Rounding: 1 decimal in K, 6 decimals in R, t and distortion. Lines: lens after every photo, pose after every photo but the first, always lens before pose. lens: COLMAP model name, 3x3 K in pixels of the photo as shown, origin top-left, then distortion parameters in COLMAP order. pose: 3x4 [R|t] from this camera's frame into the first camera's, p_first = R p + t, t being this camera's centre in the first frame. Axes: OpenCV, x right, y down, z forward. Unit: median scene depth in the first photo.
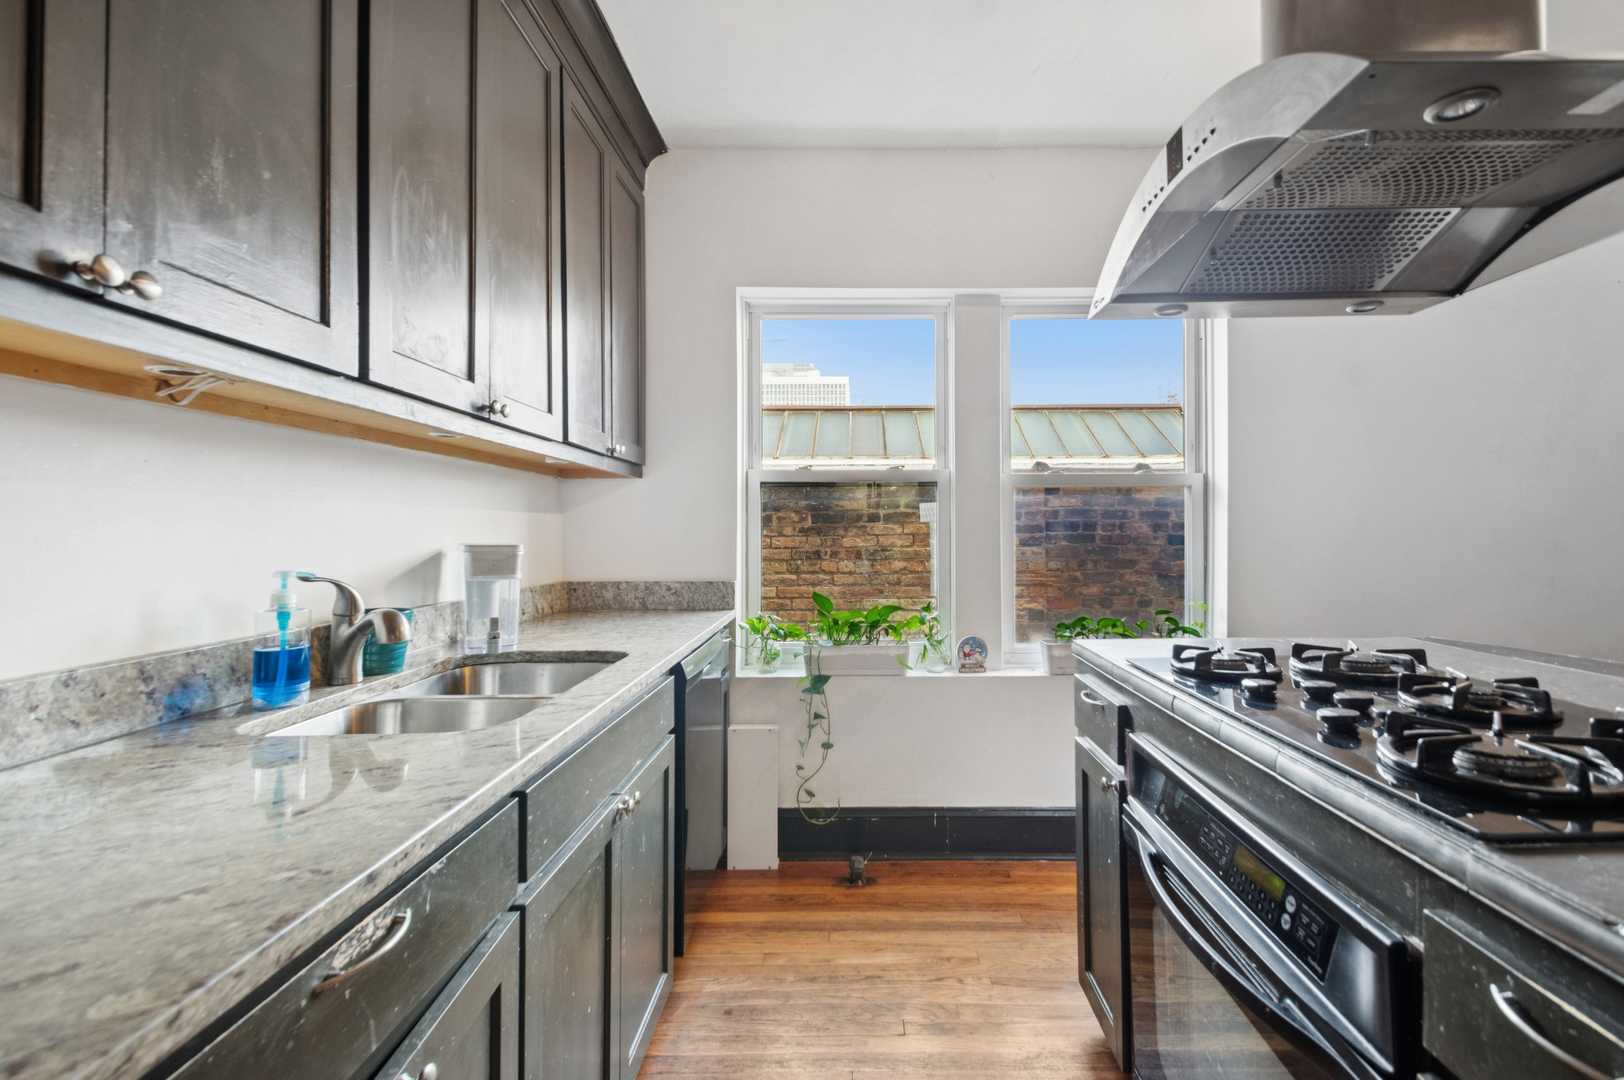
lens RADIAL K [[739.3, 0, 812.0], [0, 739.3, 540.0], [0, 0, 1]] dist [0.001051, -0.000217]
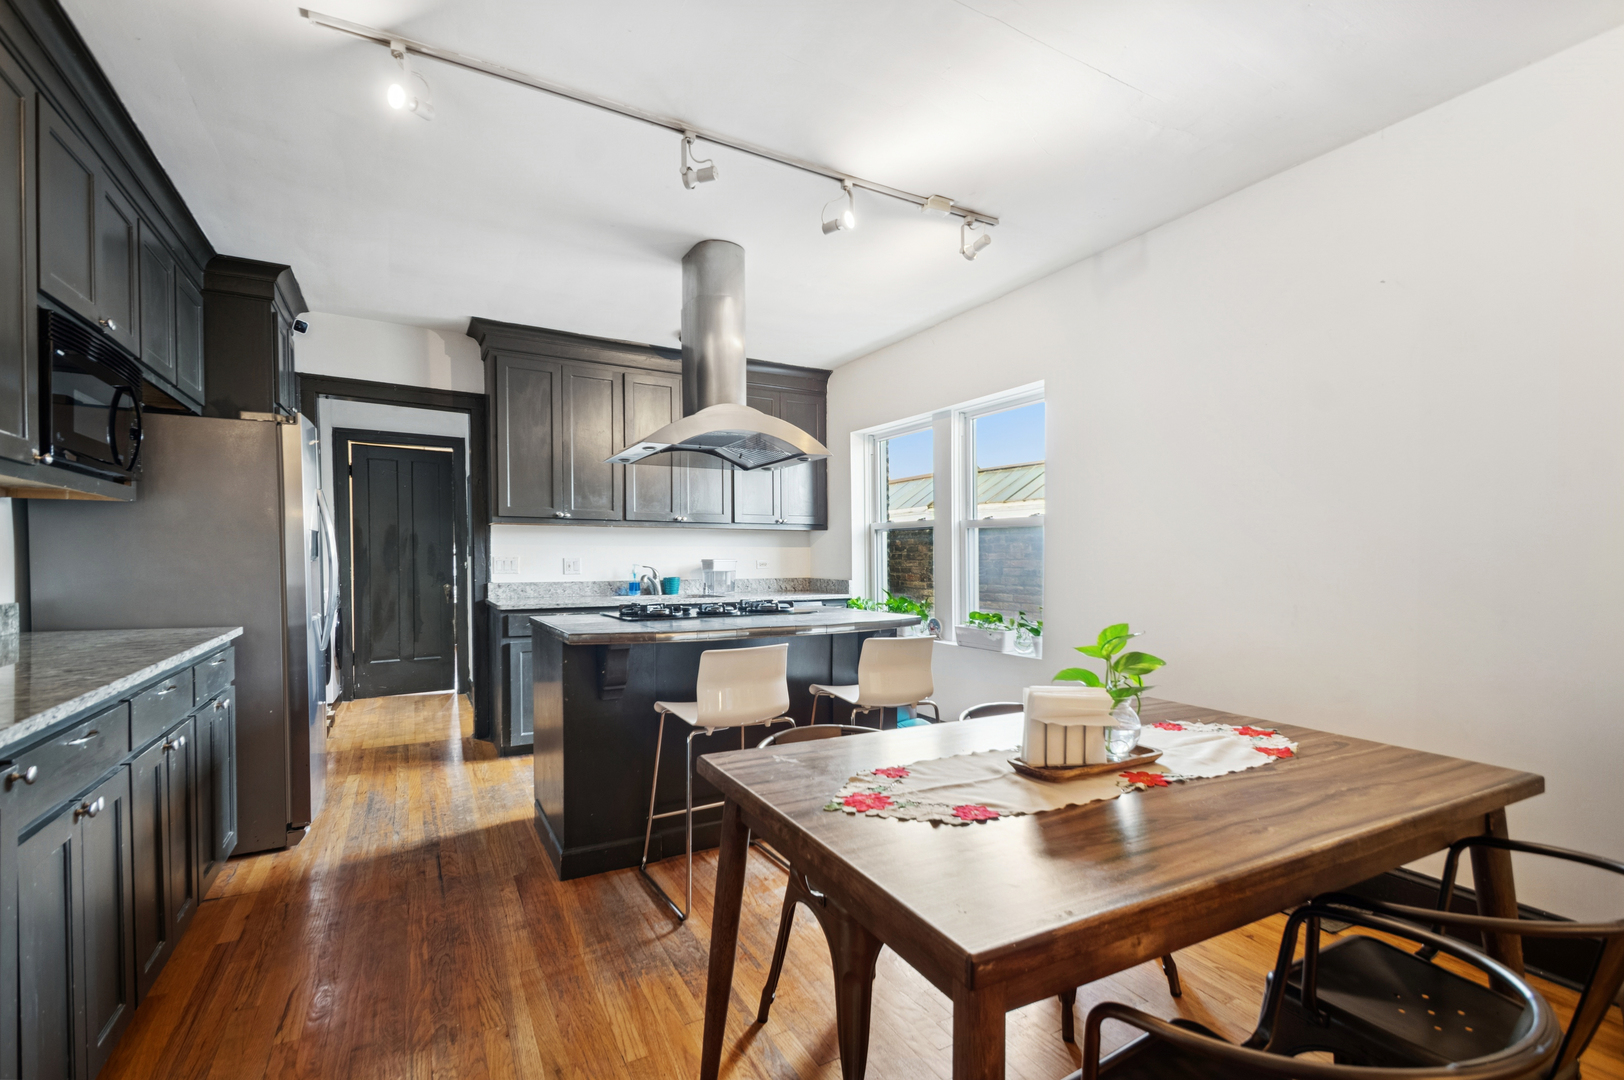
lens RADIAL K [[739.3, 0, 812.0], [0, 739.3, 540.0], [0, 0, 1]] dist [0.001051, -0.000217]
pose [[0.480284, -0.019519, -0.876896, 1.595526], [-0.009147, 0.999587, -0.027260, 0.003666], [0.877065, 0.021114, 0.479907, -0.046744]]
